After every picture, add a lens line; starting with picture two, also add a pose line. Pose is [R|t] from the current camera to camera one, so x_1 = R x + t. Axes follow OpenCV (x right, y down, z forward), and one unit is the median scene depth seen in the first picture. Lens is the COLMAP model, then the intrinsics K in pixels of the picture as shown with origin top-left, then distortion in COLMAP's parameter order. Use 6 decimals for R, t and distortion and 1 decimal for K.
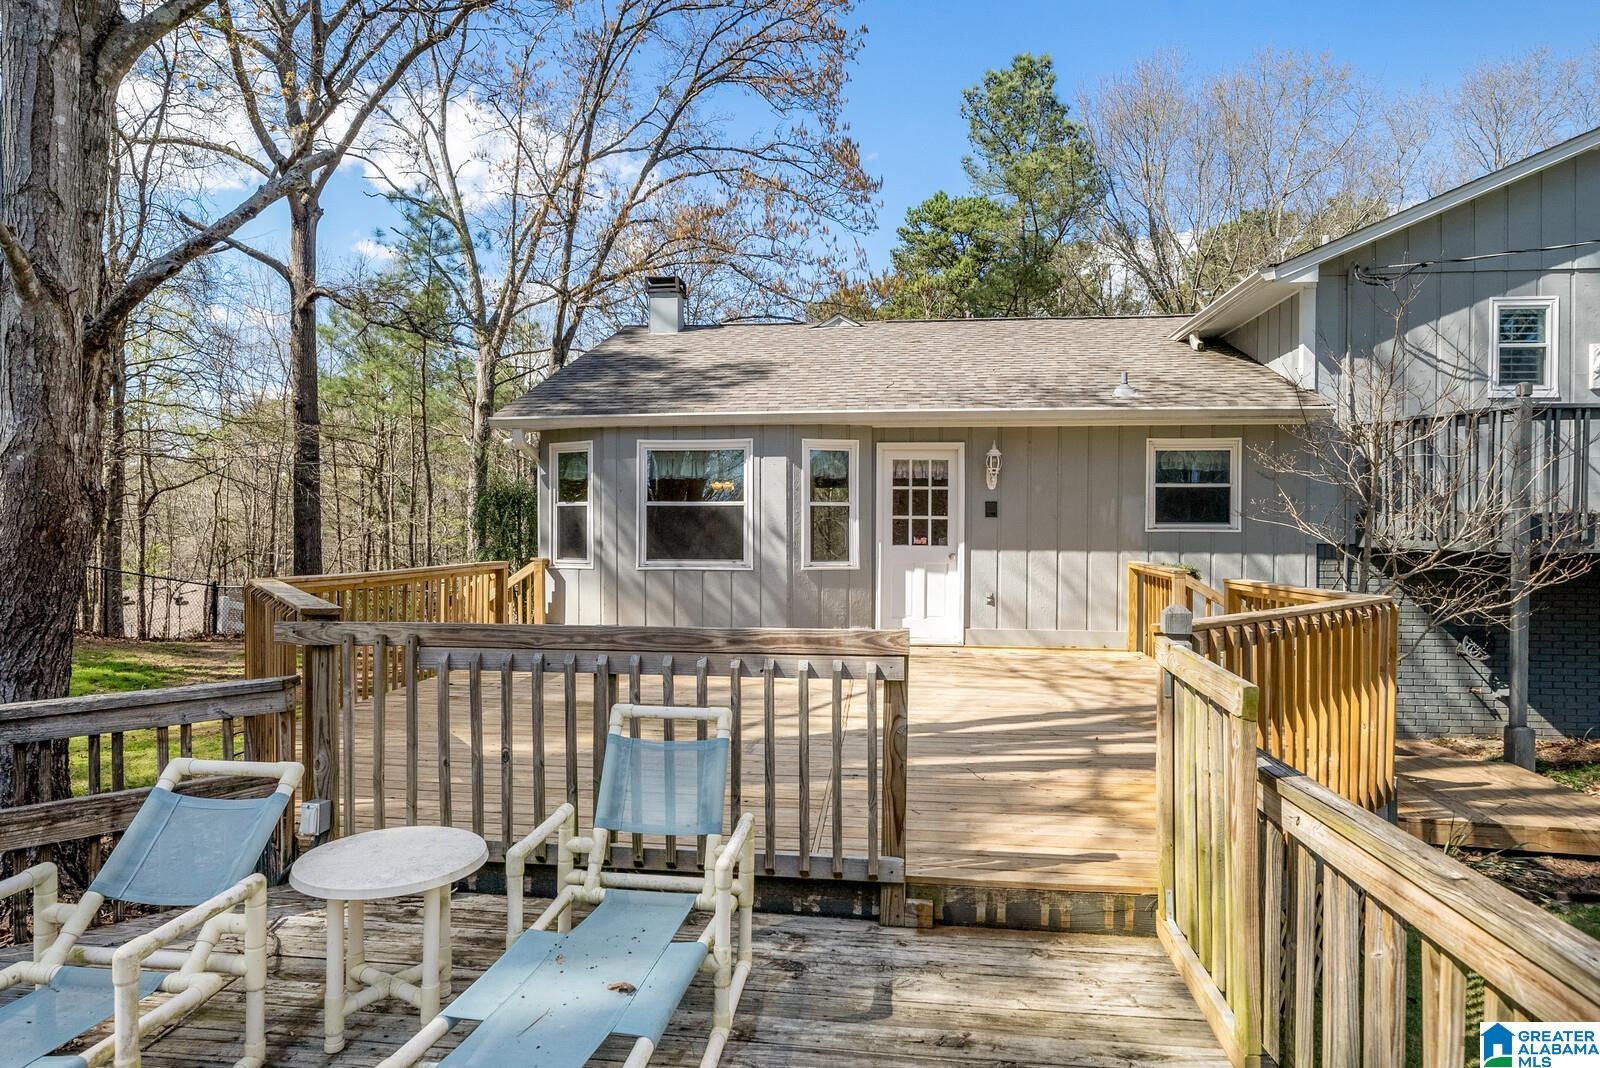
lens RADIAL K [[900.5, 0, 800.0], [0, 900.5, 534.0], [0, 0, 1]] dist [0.000434, 0.000031]
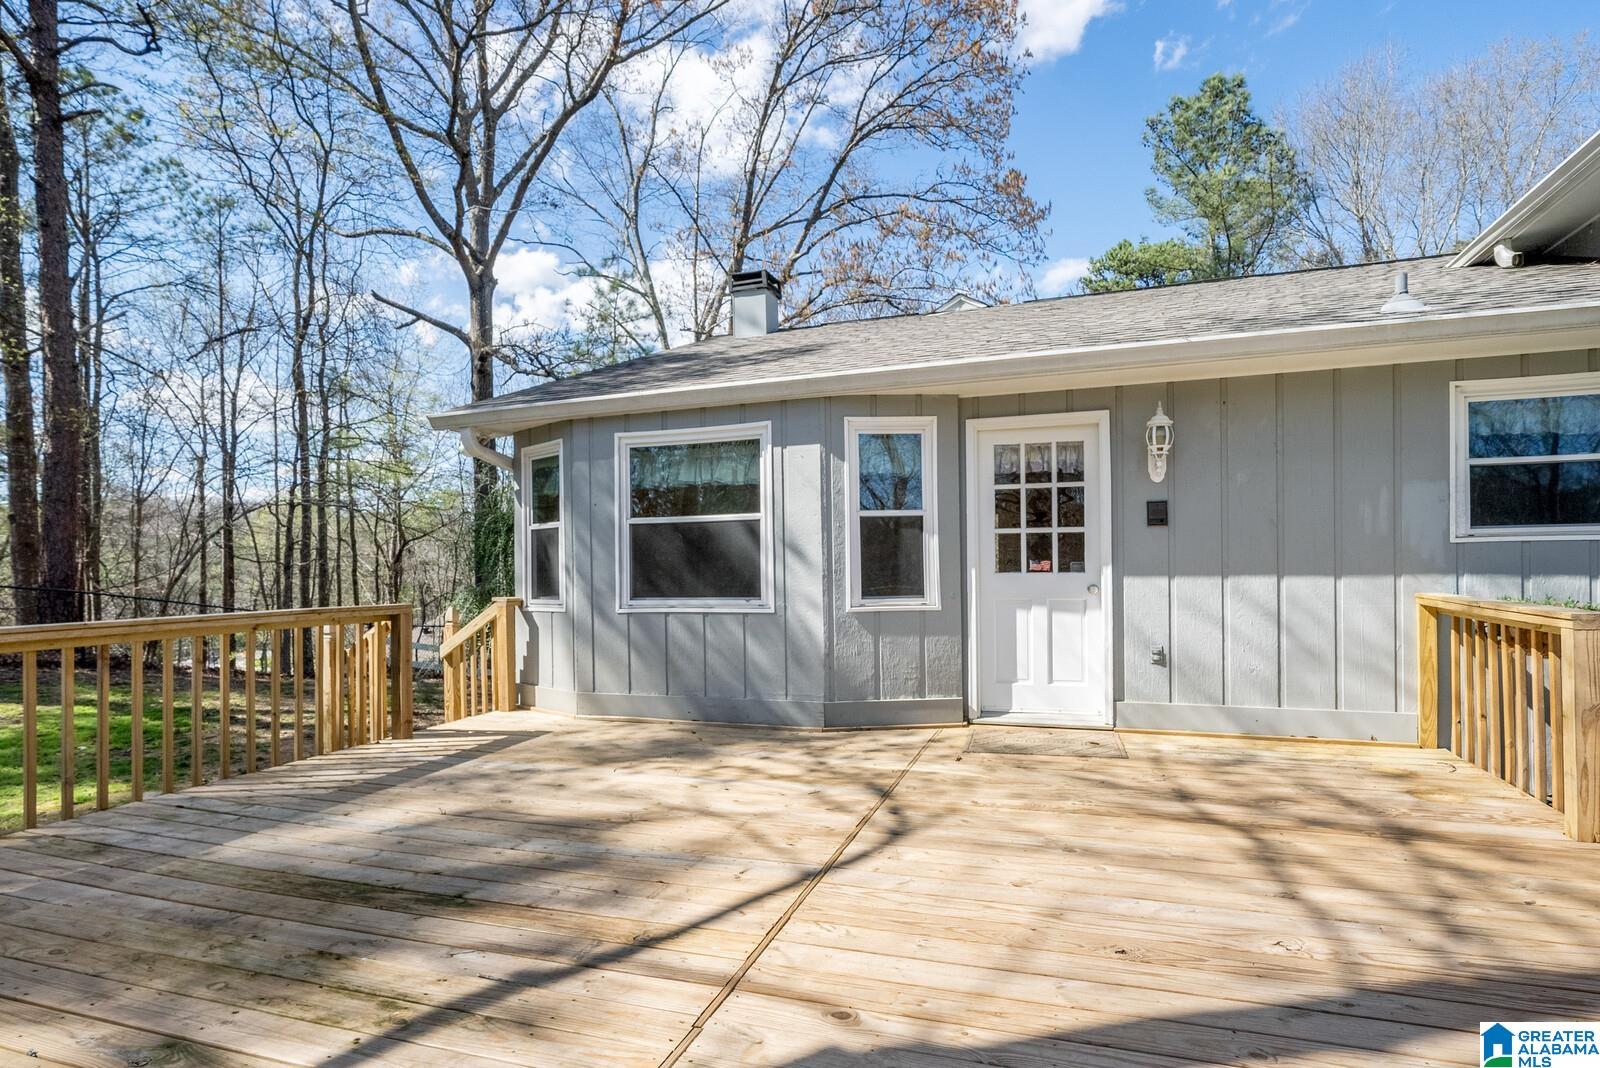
lens RADIAL K [[736.9, 0, 798.9], [0, 736.9, 572.0], [0, 0, 1]] dist [0.017893, -0.000124]
pose [[0.962097, -0.020345, -0.271946, 0.110349], [0.019879, 0.999792, -0.004470, 0.011322], [0.271981, -0.001105, 0.962302, 0.429376]]
